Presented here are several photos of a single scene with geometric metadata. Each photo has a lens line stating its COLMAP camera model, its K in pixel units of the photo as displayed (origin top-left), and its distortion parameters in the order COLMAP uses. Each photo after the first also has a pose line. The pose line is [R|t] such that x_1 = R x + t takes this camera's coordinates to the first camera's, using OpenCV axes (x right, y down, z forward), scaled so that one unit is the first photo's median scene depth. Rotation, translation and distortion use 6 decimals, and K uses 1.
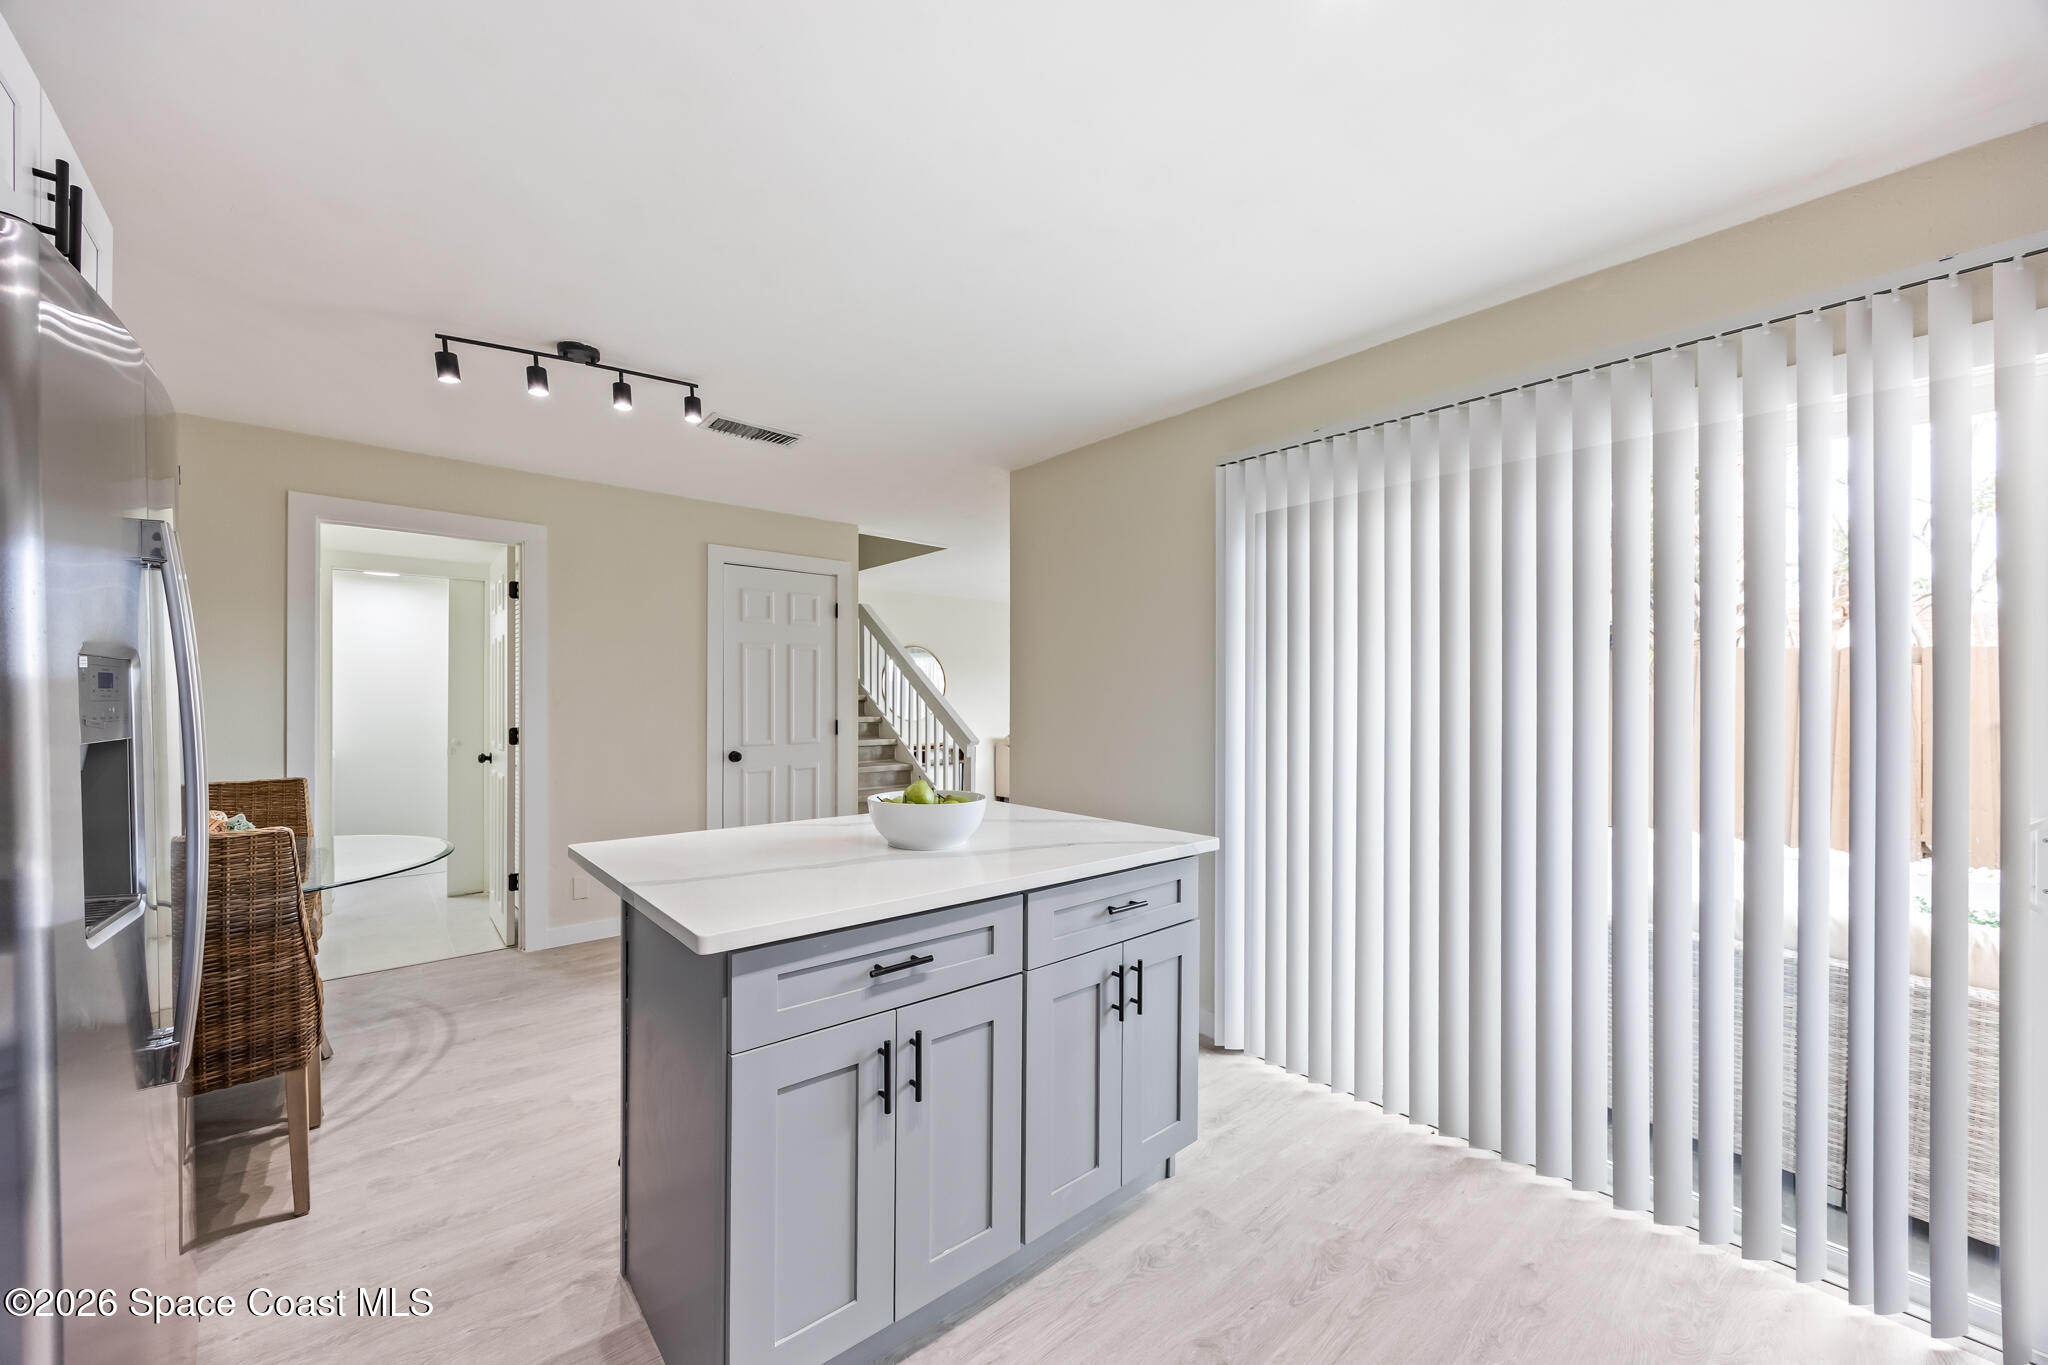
lens RADIAL K [[780.7, 0, 1016.3], [0, 780.7, 700.7], [0, 0, 1]] dist [-0.000882, -0.000273]
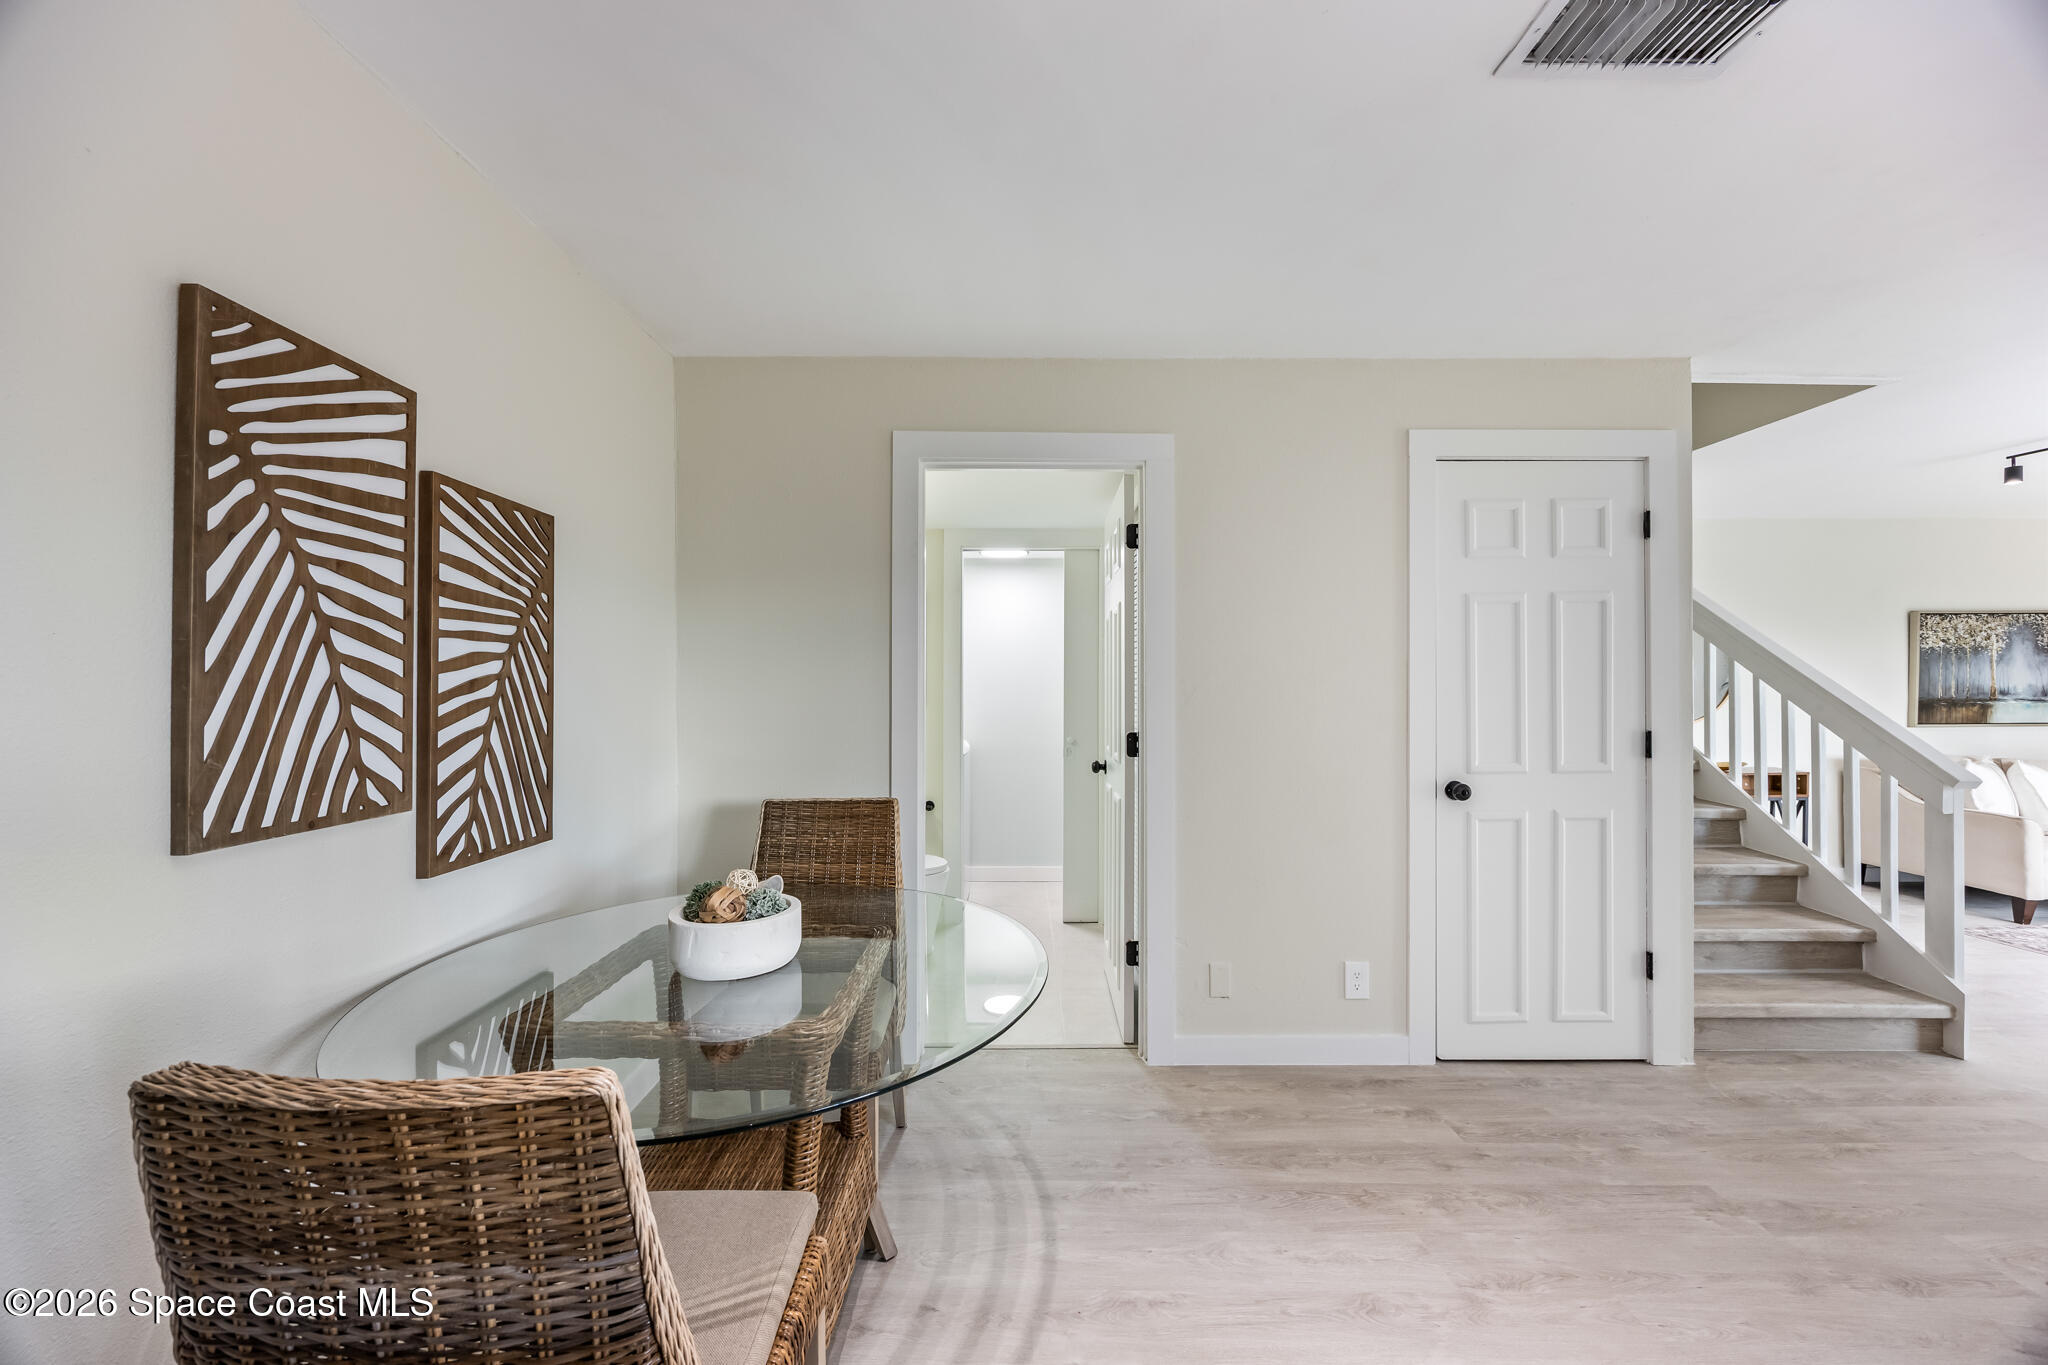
lens RADIAL K [[780.7, 0, 1024.0], [0, 780.7, 683.3], [0, 0, 1]] dist [-0.000882, -0.000273]
pose [[0.765944, -0.004853, -0.642889, -0.269529], [-0.000486, 0.999967, -0.008128, -0.003956], [0.642907, 0.006538, 0.765916, 0.402477]]
